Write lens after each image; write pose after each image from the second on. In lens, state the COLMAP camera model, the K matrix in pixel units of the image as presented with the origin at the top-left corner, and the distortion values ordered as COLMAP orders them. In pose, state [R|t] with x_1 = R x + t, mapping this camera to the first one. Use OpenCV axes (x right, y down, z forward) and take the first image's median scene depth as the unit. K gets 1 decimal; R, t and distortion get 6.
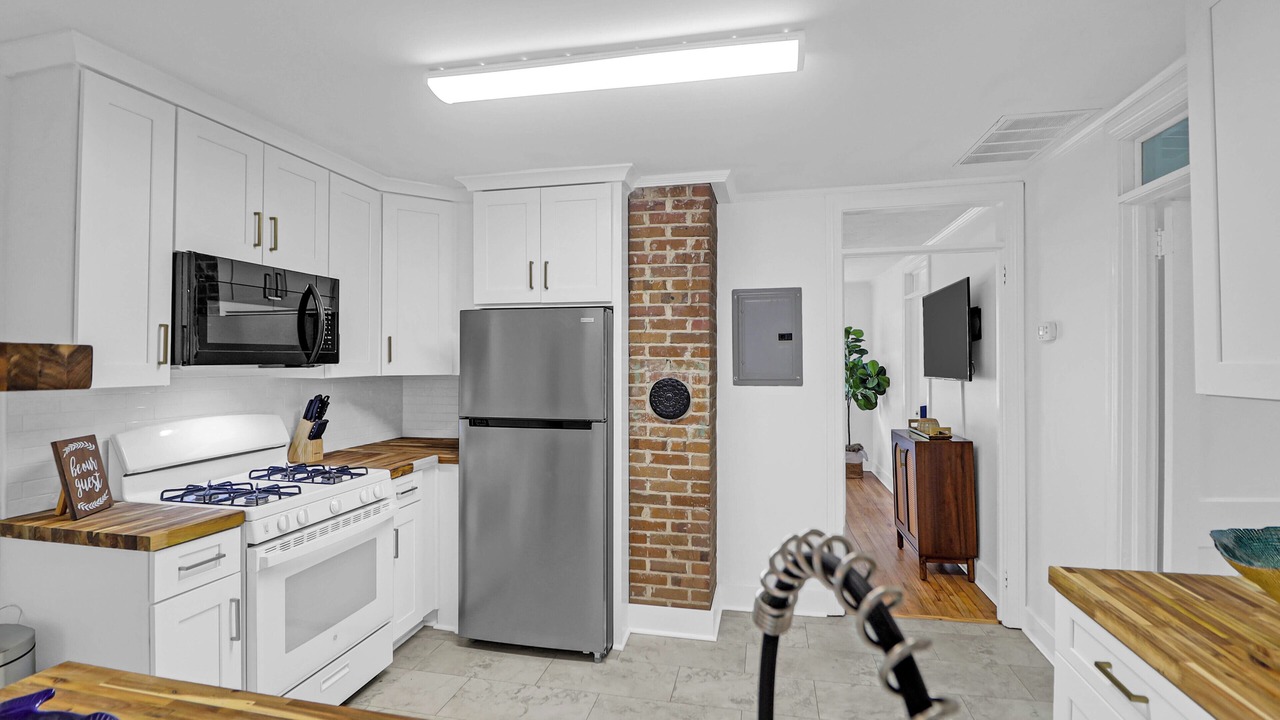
lens RADIAL K [[602.3, 0, 632.4], [0, 602.3, 352.8], [0, 0, 1]] dist [0.001908, -0.013789]
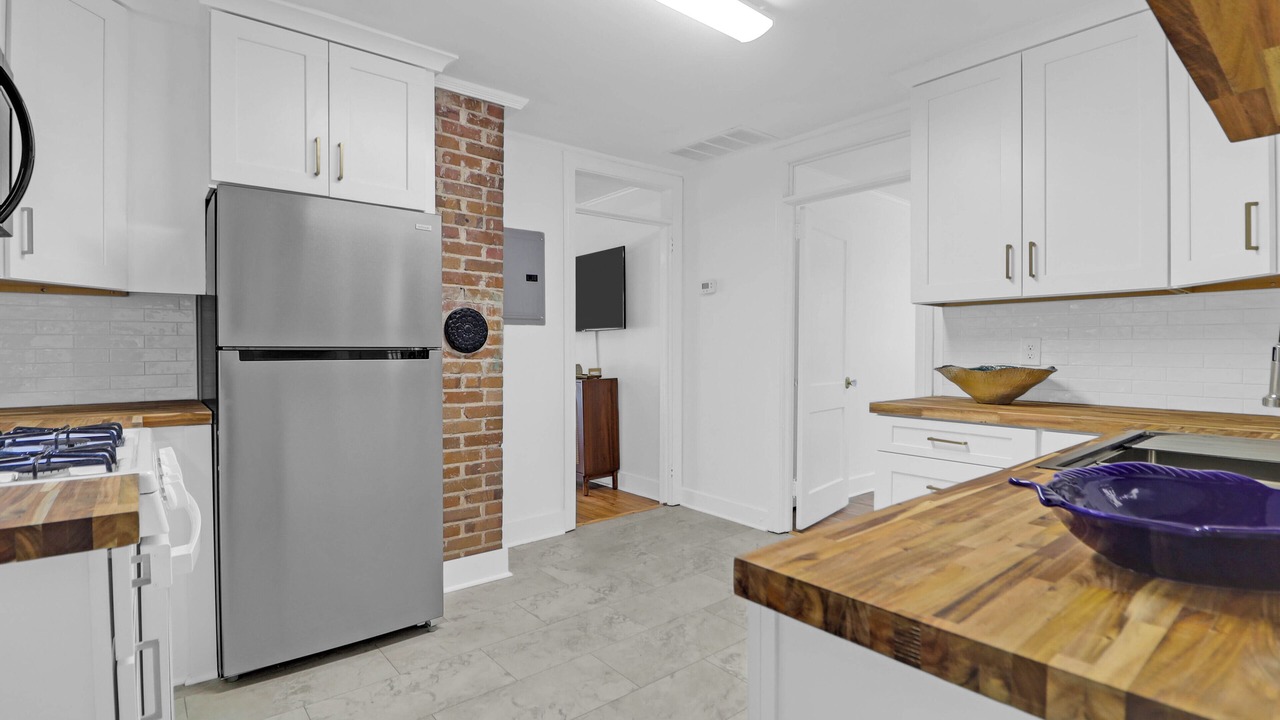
lens RADIAL K [[609.4, 0, 640.0], [0, 609.4, 360.0], [0, 0, 1]] dist [0.001011, -0.014509]
pose [[0.609957, -0.012931, 0.792329, -0.510007], [-0.010163, 0.999657, 0.024138, 0.095796], [-0.792369, -0.022776, 0.609617, 0.225550]]
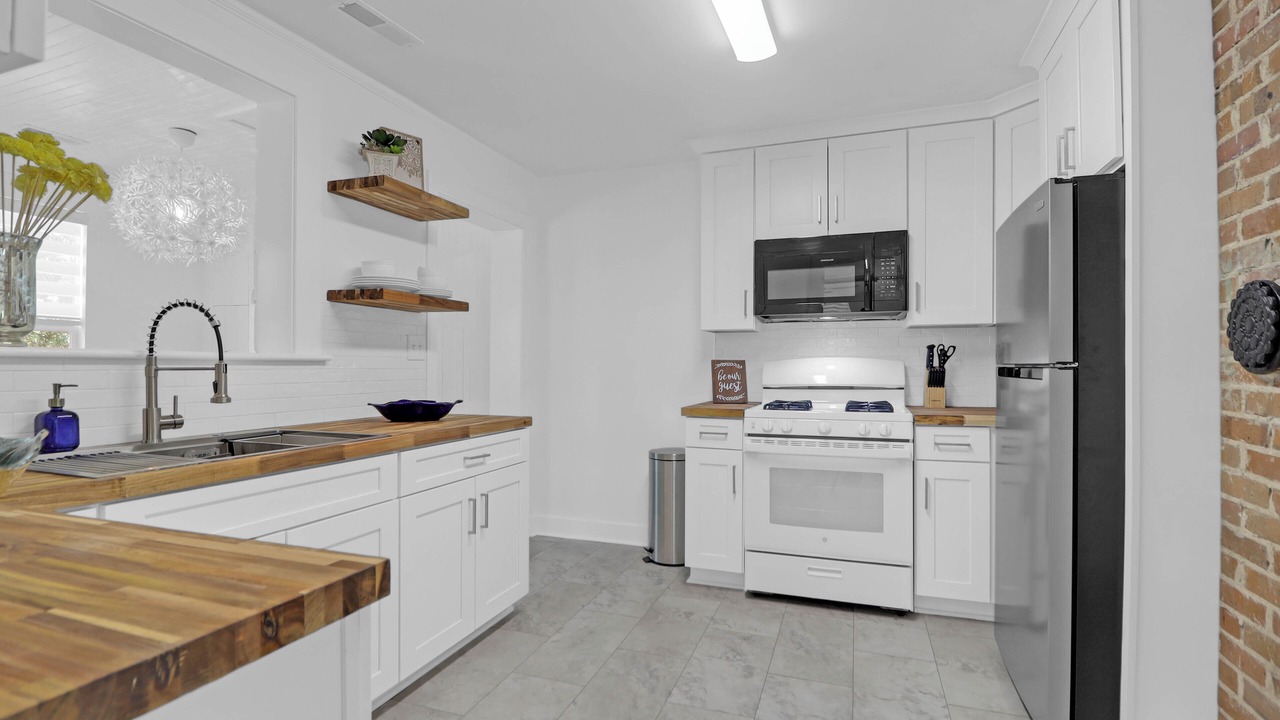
lens RADIAL K [[599.9, 0, 640.9], [0, 599.9, 365.4], [0, 0, 1]] dist [0.000071, -0.012765]
pose [[-0.124702, 0.000018, -0.992194, 0.544568], [0.012848, 0.999916, -0.001597, 0.098668], [0.992111, -0.012947, -0.124692, 0.603745]]
